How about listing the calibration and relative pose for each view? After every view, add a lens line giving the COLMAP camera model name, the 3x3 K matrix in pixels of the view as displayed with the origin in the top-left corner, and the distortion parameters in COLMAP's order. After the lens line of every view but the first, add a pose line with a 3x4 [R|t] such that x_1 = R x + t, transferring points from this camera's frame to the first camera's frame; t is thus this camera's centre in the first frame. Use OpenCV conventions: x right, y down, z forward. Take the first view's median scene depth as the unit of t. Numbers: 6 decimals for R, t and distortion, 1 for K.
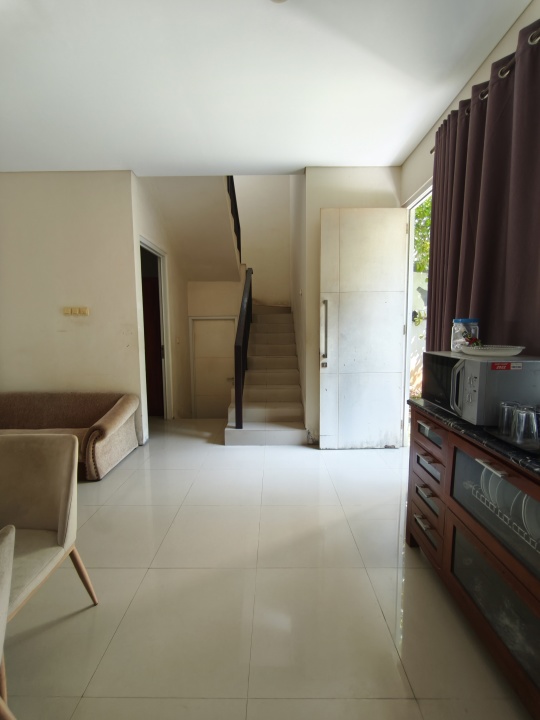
lens RADIAL K [[307.3, 0, 267.3], [0, 307.3, 357.9], [0, 0, 1]] dist [0.001177, 0.000049]
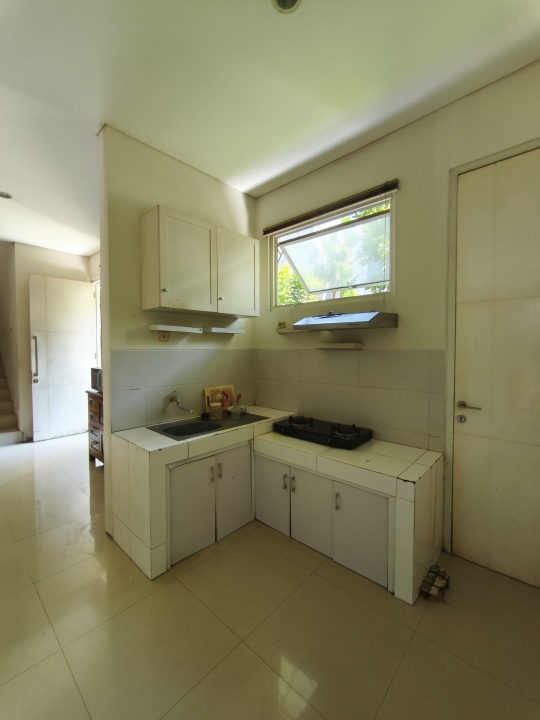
lens RADIAL K [[307.3, 0, 268.5], [0, 307.3, 359.4], [0, 0, 1]] dist [0.001177, 0.000049]
pose [[0.670427, -0.014885, 0.741826, -0.145539], [0.066427, 0.996988, -0.040028, 0.050687], [-0.738996, 0.076113, 0.669396, -0.753674]]
